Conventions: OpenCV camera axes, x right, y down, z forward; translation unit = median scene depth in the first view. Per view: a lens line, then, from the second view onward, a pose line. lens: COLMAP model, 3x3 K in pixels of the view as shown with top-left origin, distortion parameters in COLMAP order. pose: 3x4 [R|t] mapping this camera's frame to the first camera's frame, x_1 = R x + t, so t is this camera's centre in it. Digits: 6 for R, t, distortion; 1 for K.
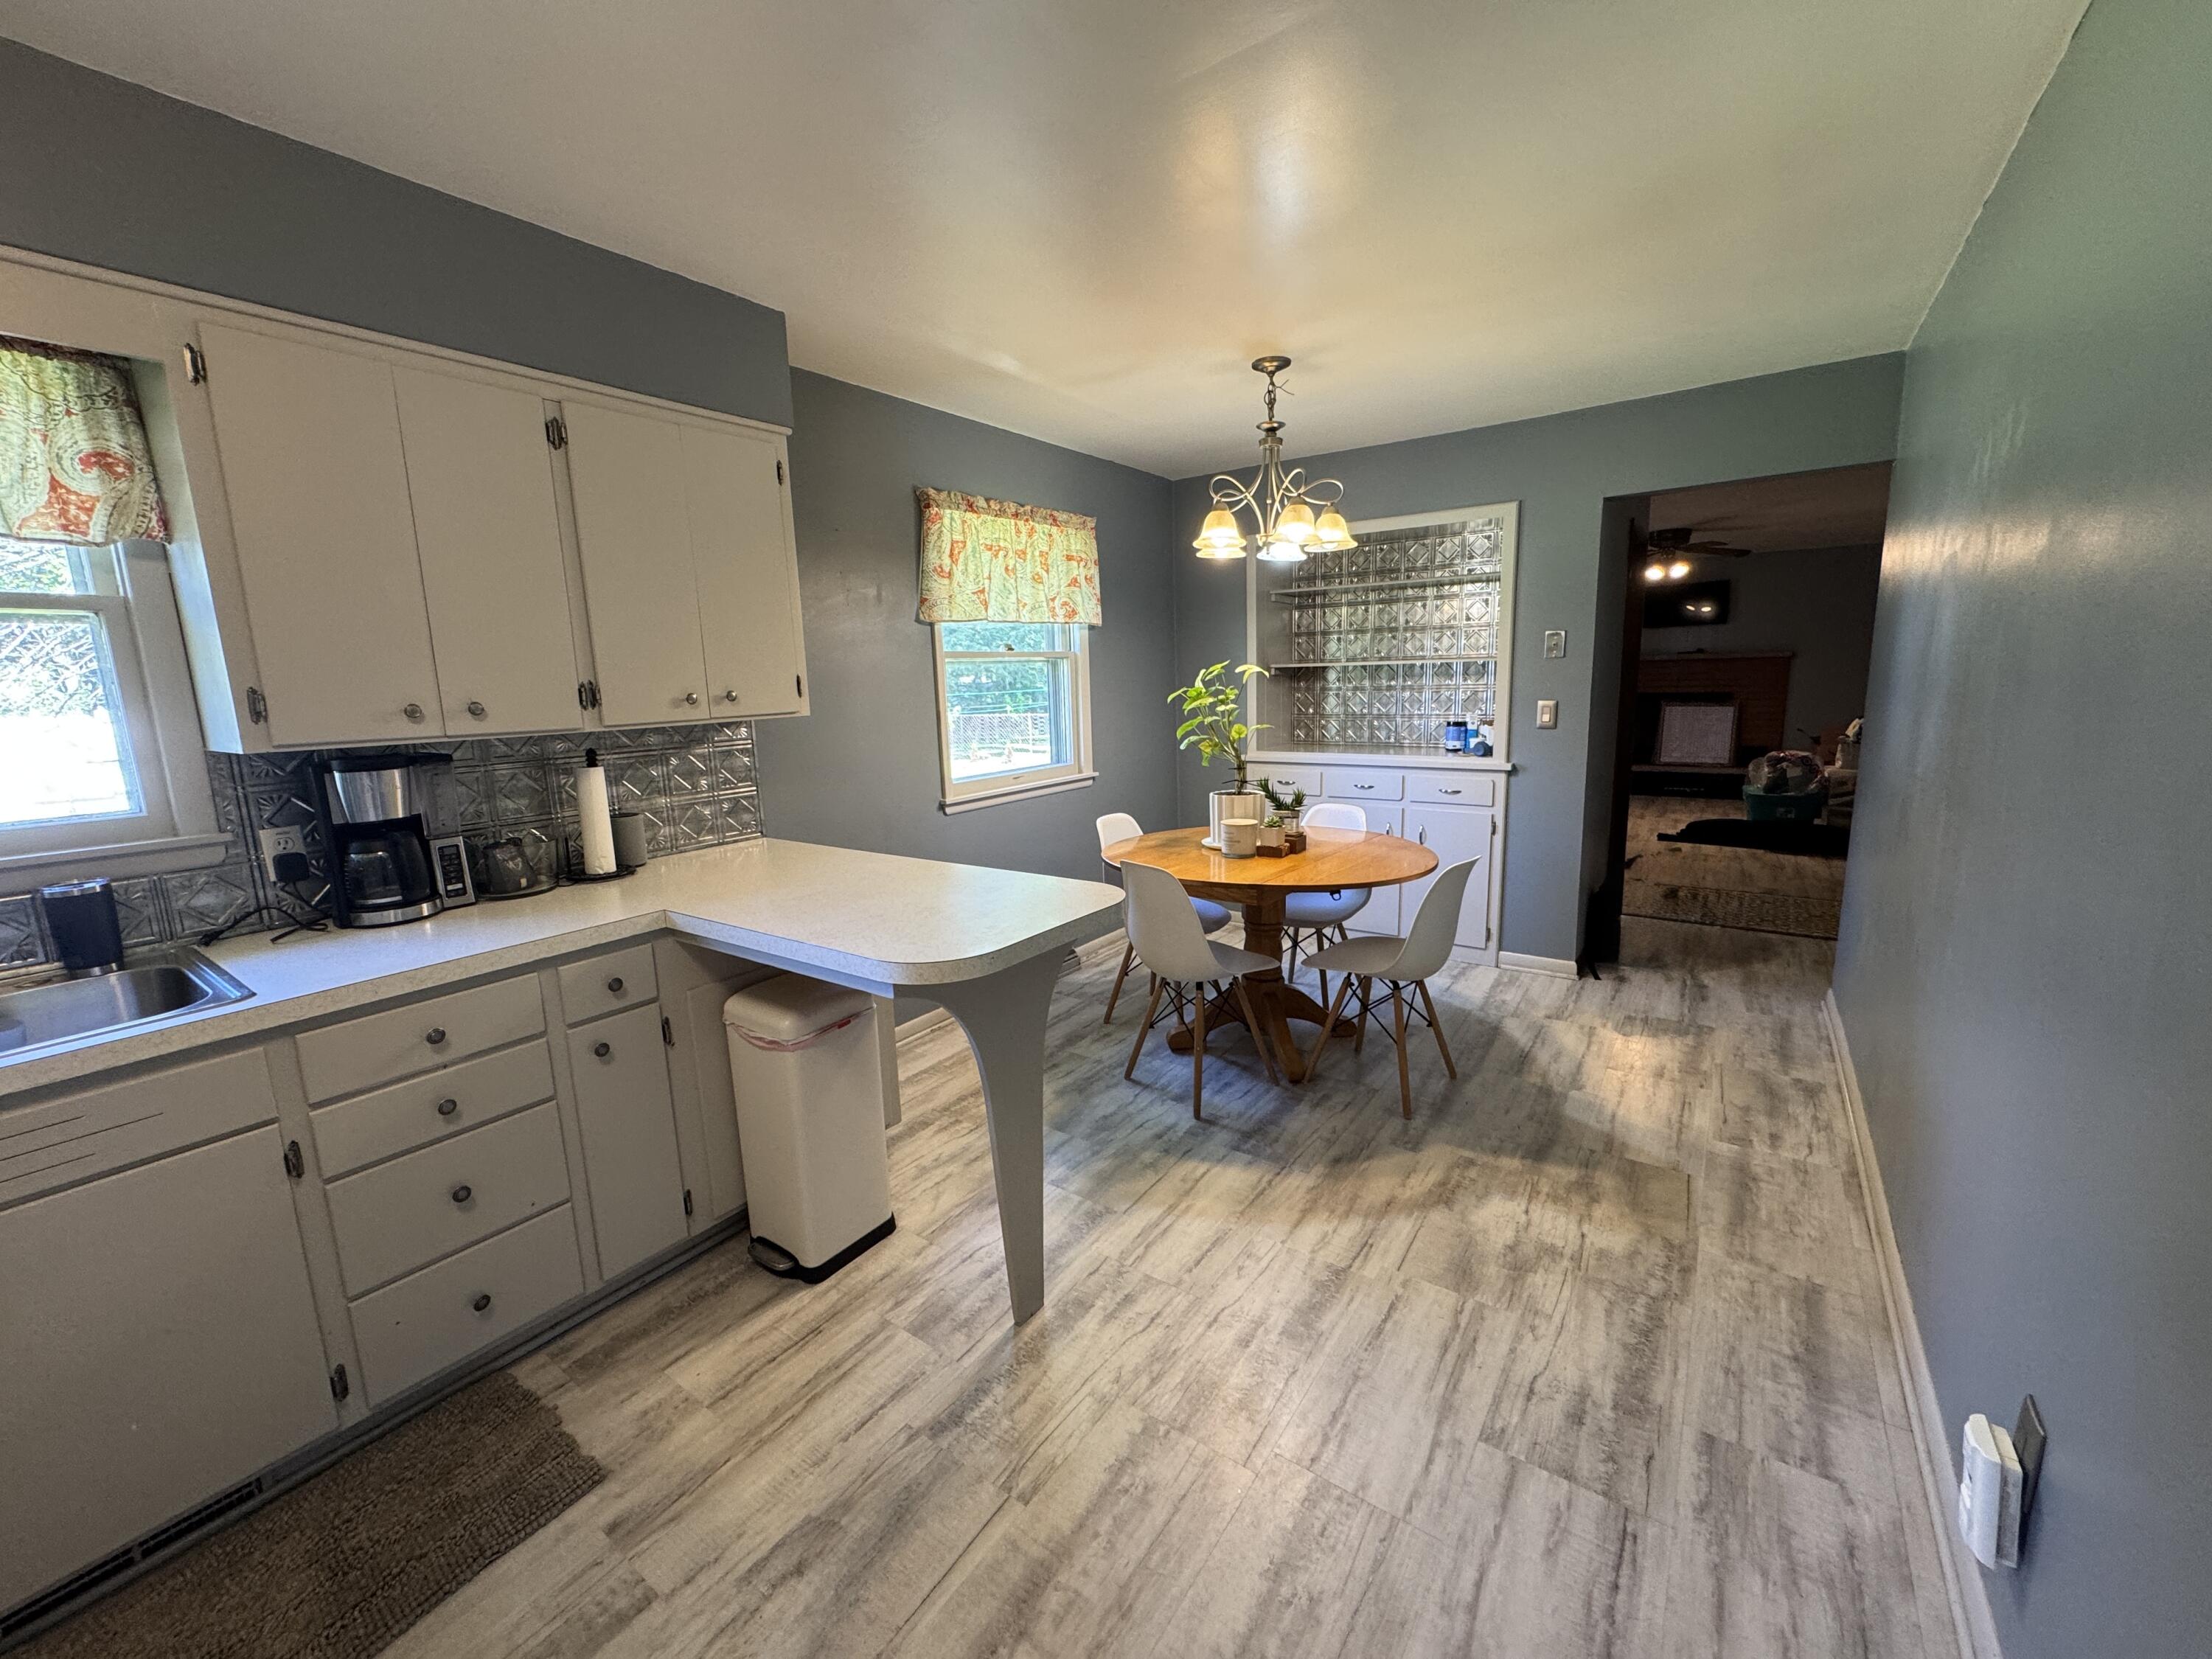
lens RADIAL K [[883.0, 0, 1104.8], [0, 883.0, 828.8], [0, 0, 1]] dist [-0.001165, -0.000092]
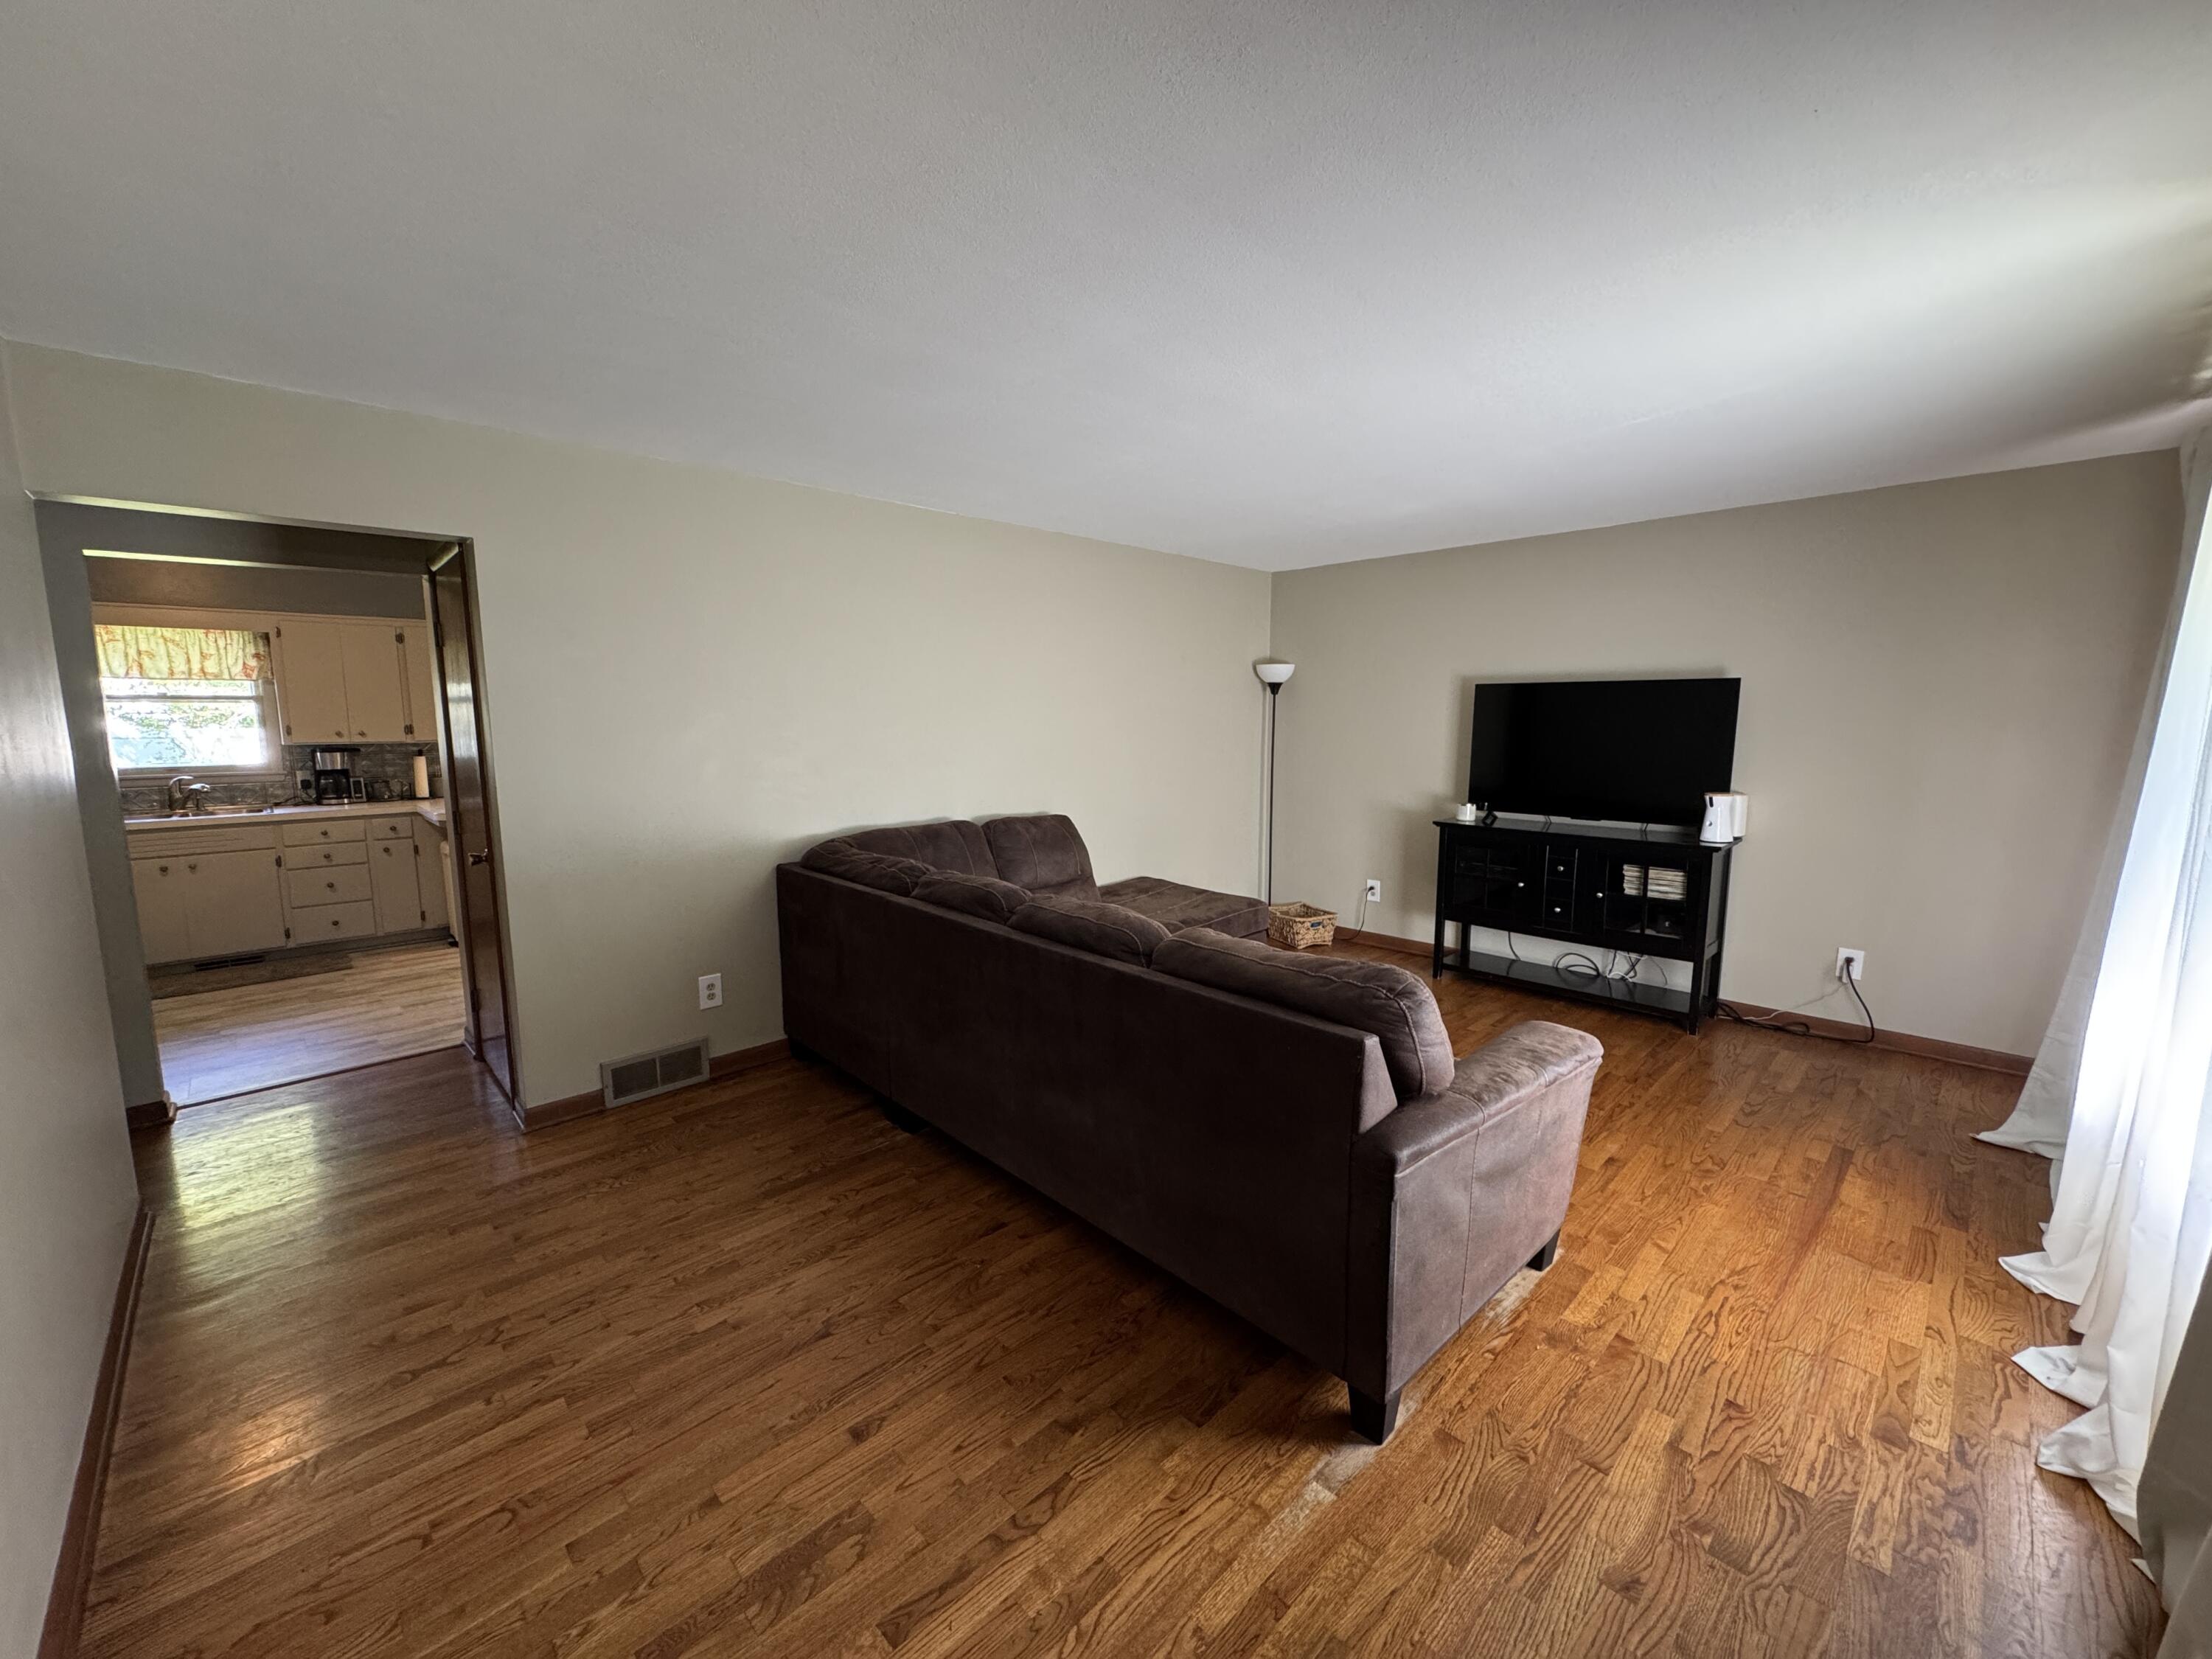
lens RADIAL K [[883.0, 0, 1107.7], [0, 883.0, 829.3], [0, 0, 1]] dist [-0.001165, -0.000092]
pose [[0.983327, 0.052569, -0.174080, 2.296804], [-0.059119, 0.997717, -0.032654, 0.135047], [0.171966, 0.042401, 0.984190, -1.480670]]
